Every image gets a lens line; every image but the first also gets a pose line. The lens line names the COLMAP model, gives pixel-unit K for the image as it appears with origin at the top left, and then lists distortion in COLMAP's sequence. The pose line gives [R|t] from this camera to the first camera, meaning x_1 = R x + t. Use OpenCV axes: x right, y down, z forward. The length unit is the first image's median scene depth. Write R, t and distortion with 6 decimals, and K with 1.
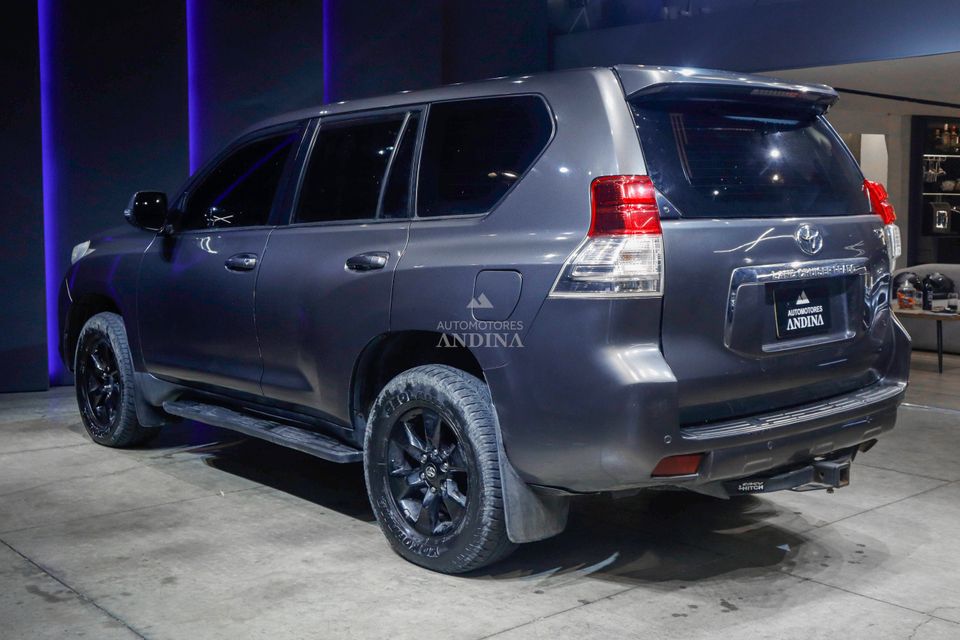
lens RADIAL K [[1071.0, 0, 409.6], [0, 1071.0, 321.5], [0, 0, 1]] dist [0.011261, 0.002345]
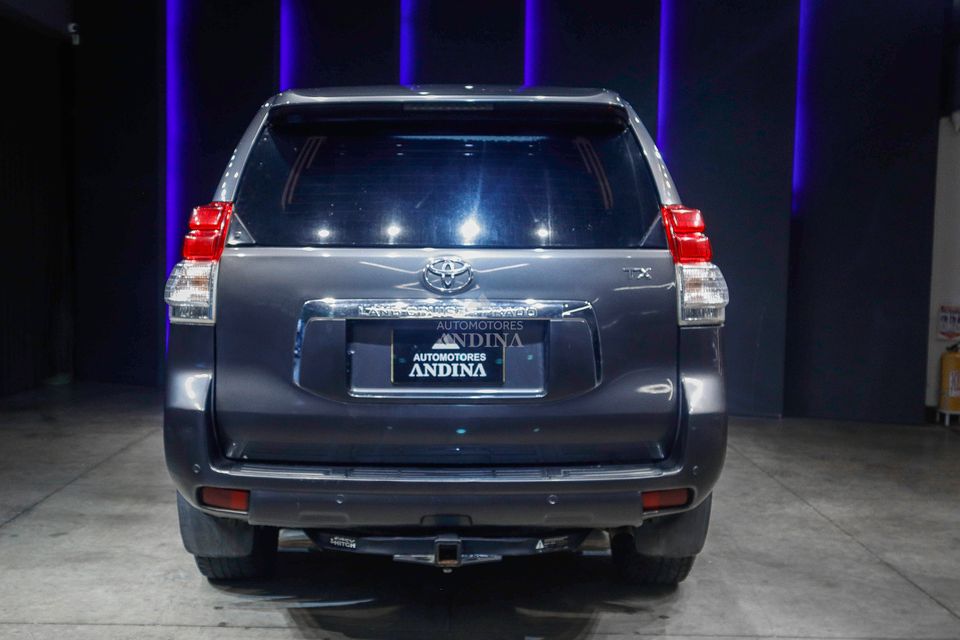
lens RADIAL K [[1071.0, 0, 409.6], [0, 1071.0, 321.5], [0, 0, 1]] dist [0.011261, 0.002345]
pose [[0.772516, 0.067762, -0.631369, 0.884466], [-0.079199, 0.996808, 0.010078, -0.044562], [0.630037, 0.042219, 0.775417, 0.309444]]
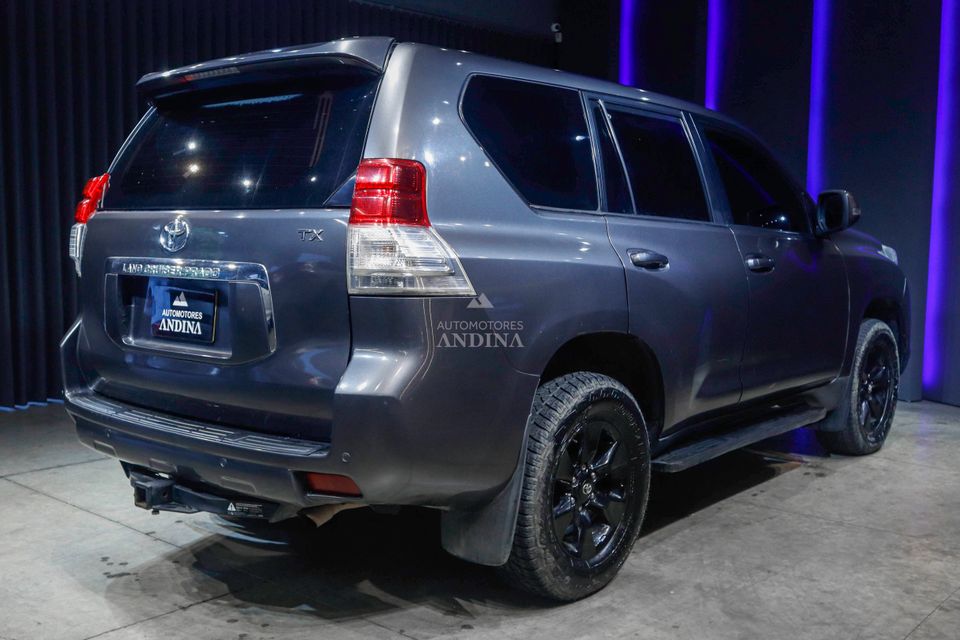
lens RADIAL K [[987.3, 0, 476.9], [0, 987.3, 301.0], [0, 0, 1]] dist [-0.013536, -0.017478]
pose [[0.201350, 0.098575, -0.974547, 1.227594], [-0.101530, 0.991664, 0.079330, -0.112001], [0.974243, 0.082973, 0.209680, 1.064980]]
